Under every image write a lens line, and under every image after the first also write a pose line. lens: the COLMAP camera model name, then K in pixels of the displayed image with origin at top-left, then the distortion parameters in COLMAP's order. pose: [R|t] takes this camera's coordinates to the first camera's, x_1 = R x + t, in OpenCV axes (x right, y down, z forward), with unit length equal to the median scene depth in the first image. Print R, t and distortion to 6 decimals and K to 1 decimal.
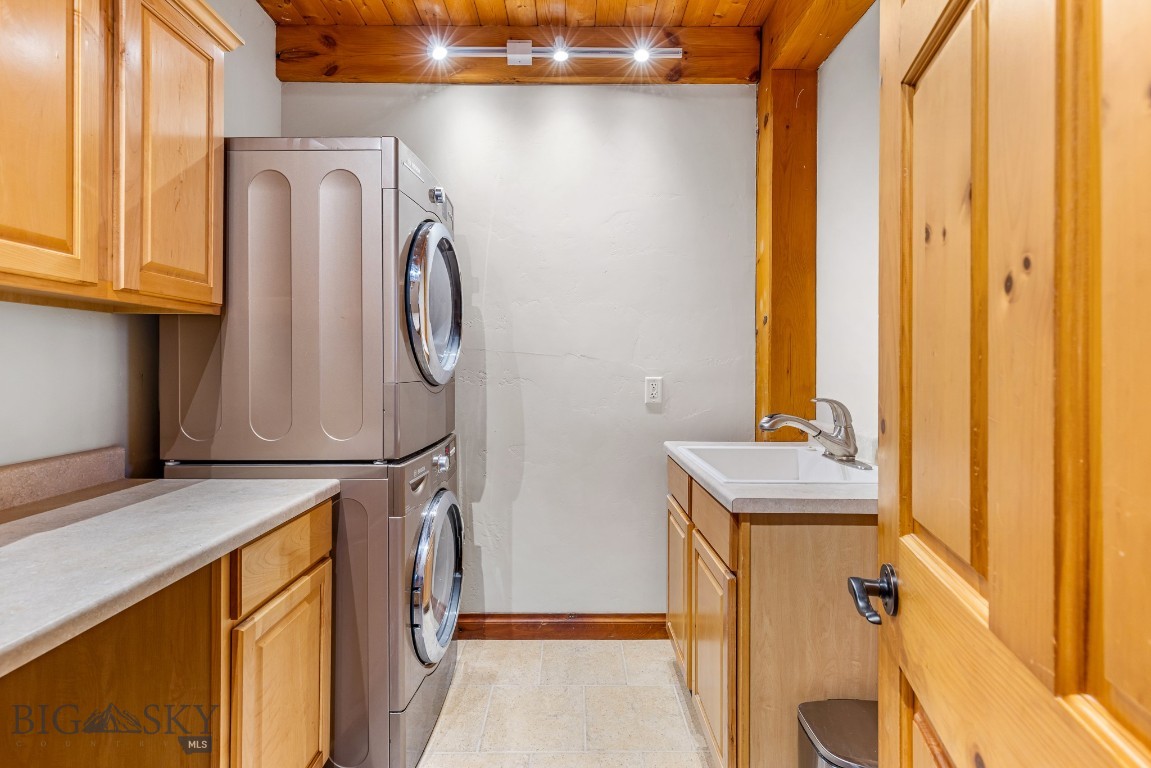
lens RADIAL K [[524.2, 0, 572.5], [0, 524.2, 373.2], [0, 0, 1]] dist [0.013437, -0.001354]
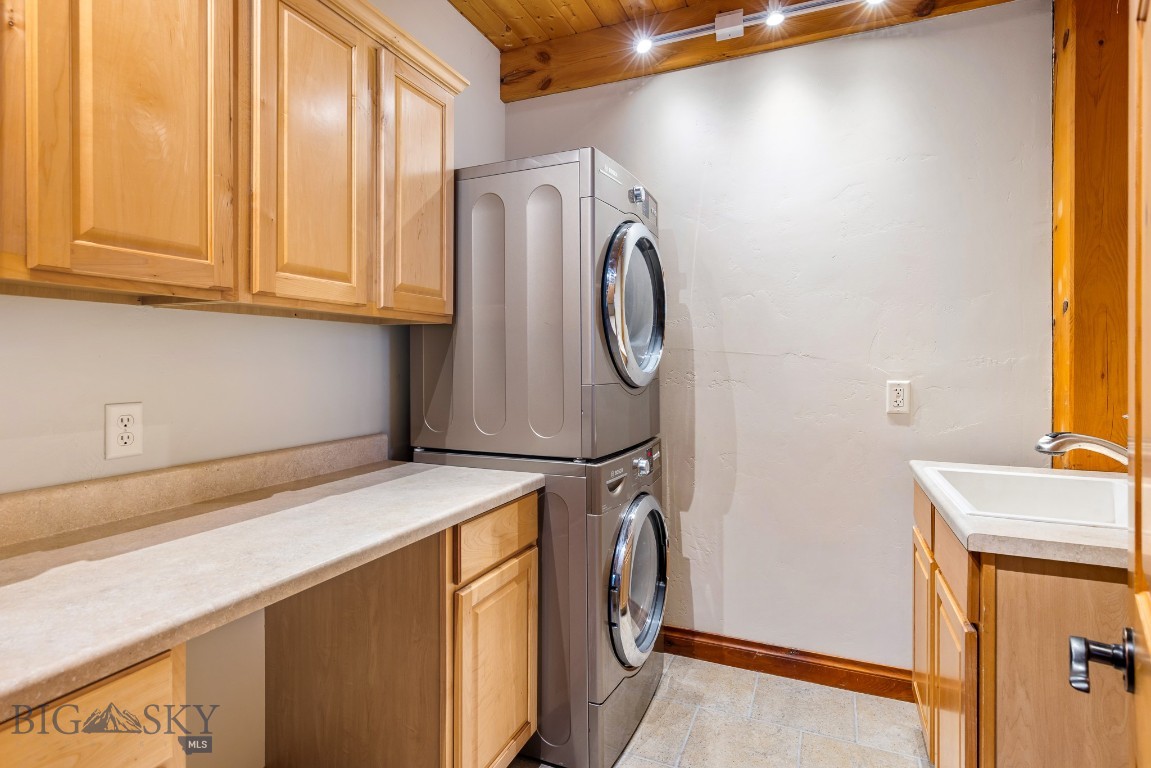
lens RADIAL K [[586.4, 0, 576.6], [0, 586.4, 378.4], [0, 0, 1]] dist [0.009623, 0.000357]
pose [[0.917166, 0.010066, -0.398378, 0.080789], [-0.005343, 0.999902, 0.012963, -0.007745], [0.398469, -0.009761, 0.917130, -0.058658]]
